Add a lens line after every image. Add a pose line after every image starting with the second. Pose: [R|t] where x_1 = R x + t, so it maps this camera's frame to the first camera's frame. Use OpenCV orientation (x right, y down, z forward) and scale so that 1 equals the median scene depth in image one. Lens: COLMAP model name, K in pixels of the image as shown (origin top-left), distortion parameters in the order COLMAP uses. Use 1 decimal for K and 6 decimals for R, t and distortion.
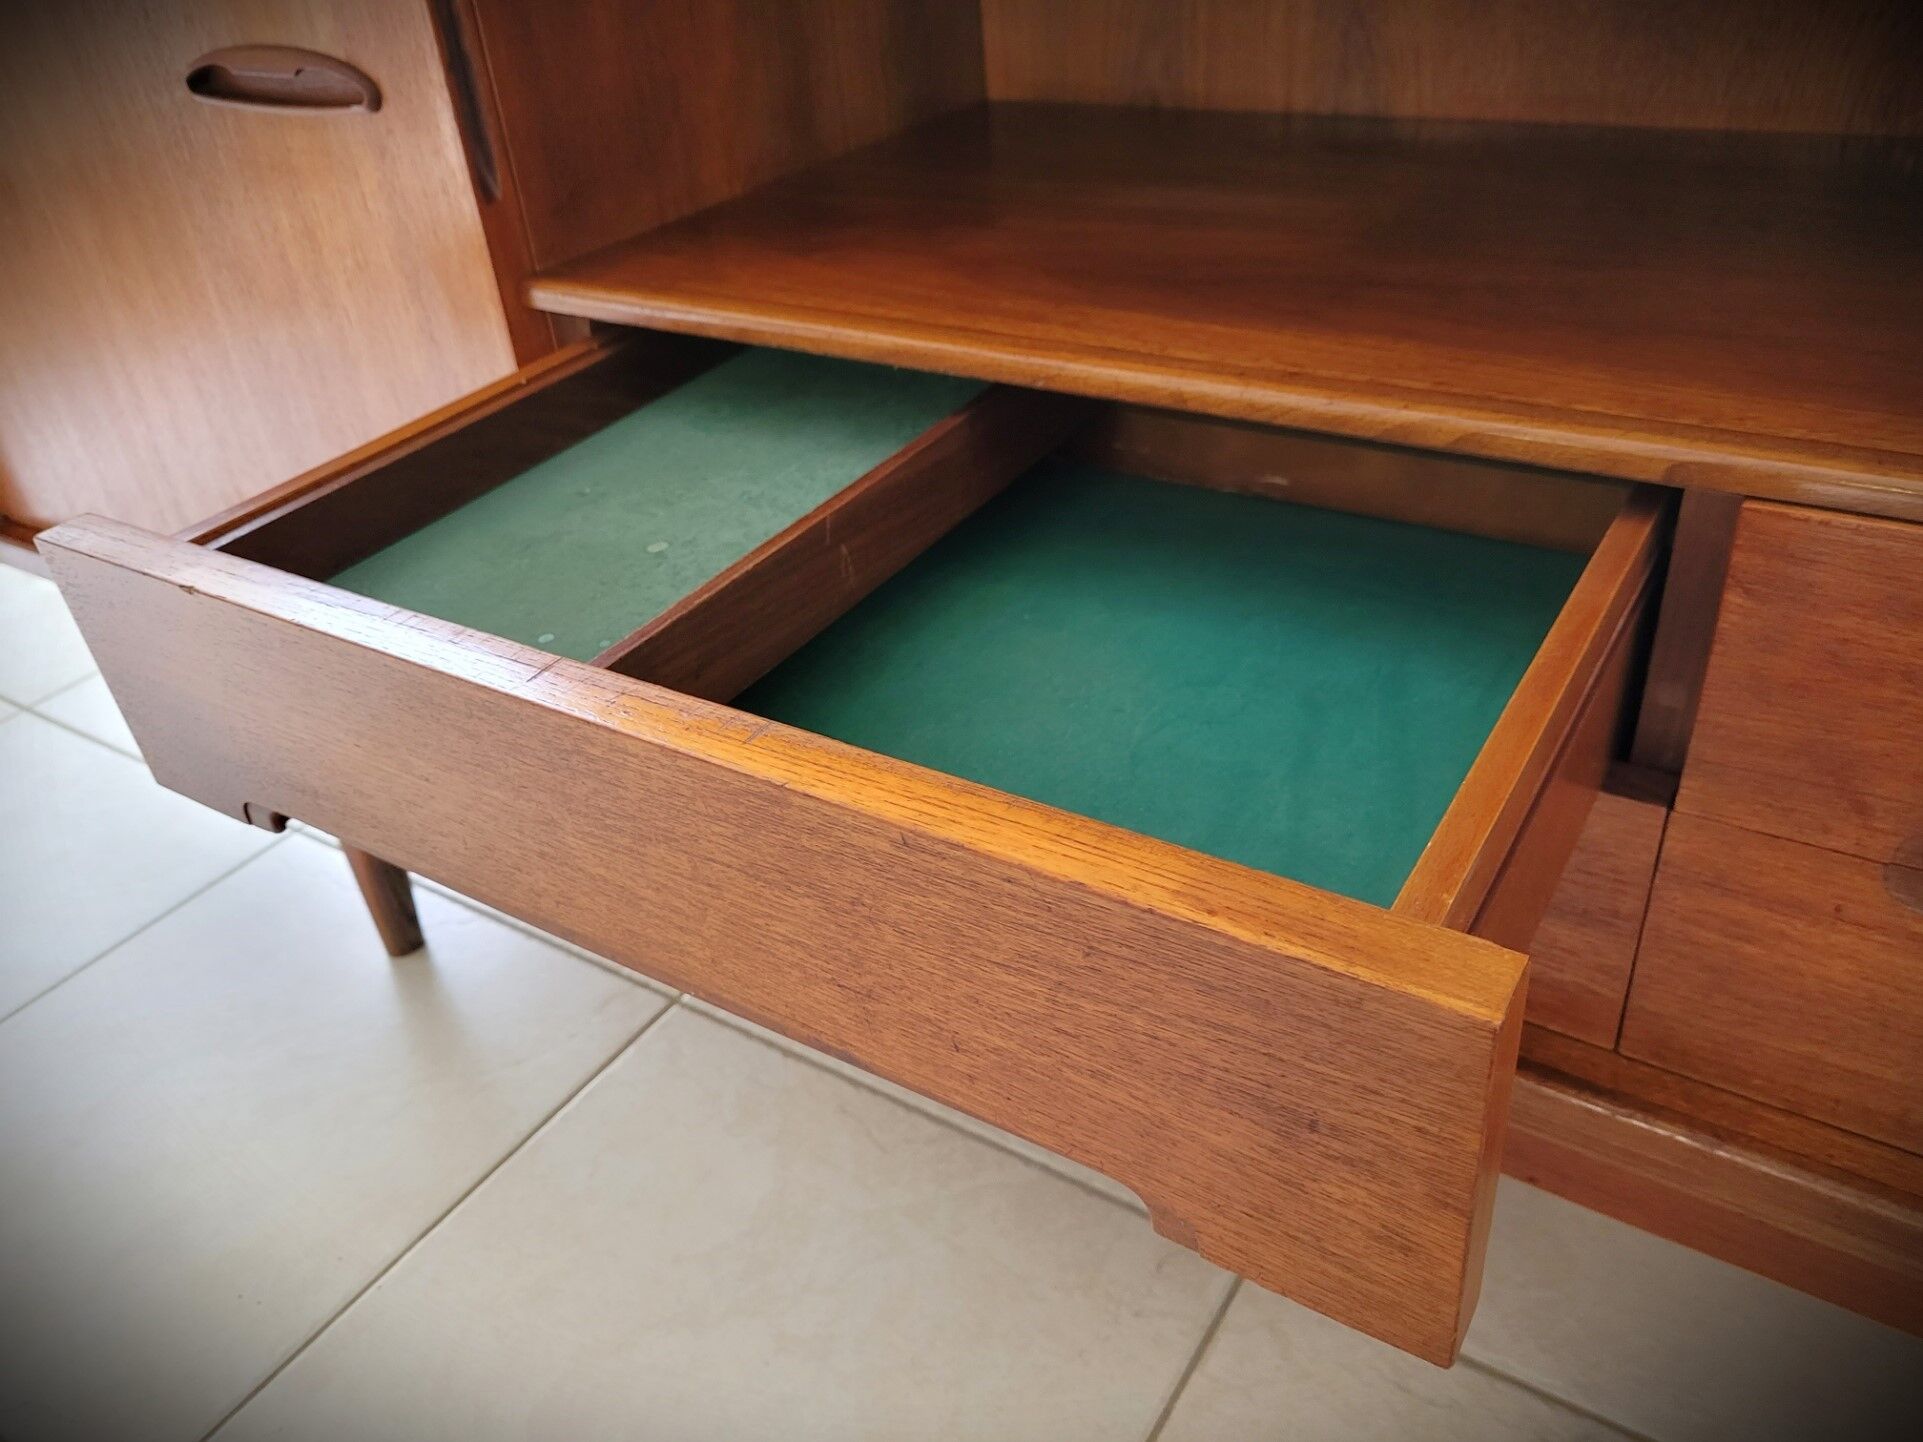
lens RADIAL K [[1494.2, 0, 961.5], [0, 1494.2, 721.0], [0, 0, 1]] dist [-0.001438, -0.001542]
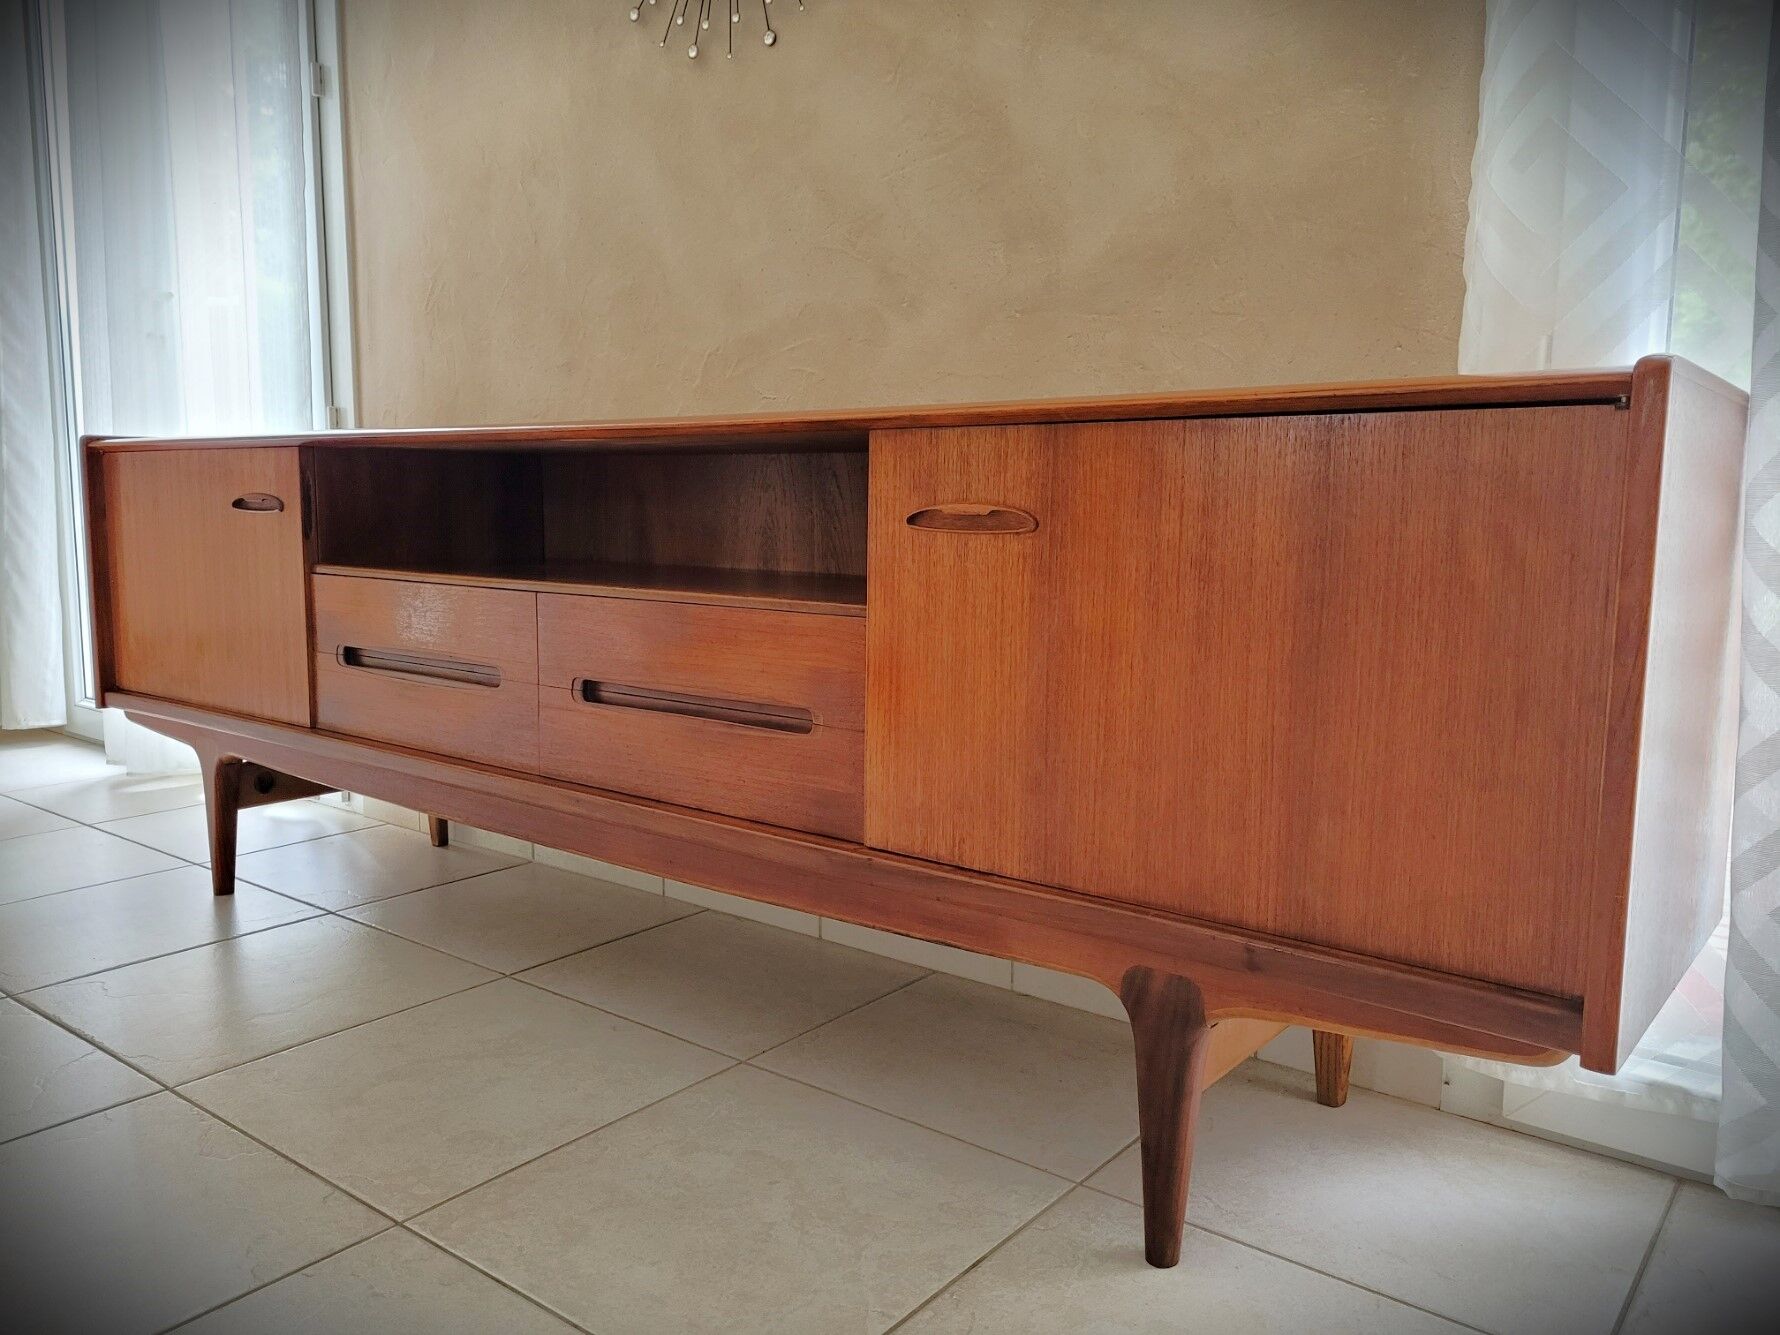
lens RADIAL K [[1344.2, 0, 890.0], [0, 1344.2, 667.5], [0, 0, 1]] dist [0.013197, 0.055649]
pose [[0.992022, 0.101030, -0.075402, 1.193927], [-0.123781, 0.893967, -0.430698, 1.012338], [0.023894, 0.436595, 0.899341, -1.488944]]
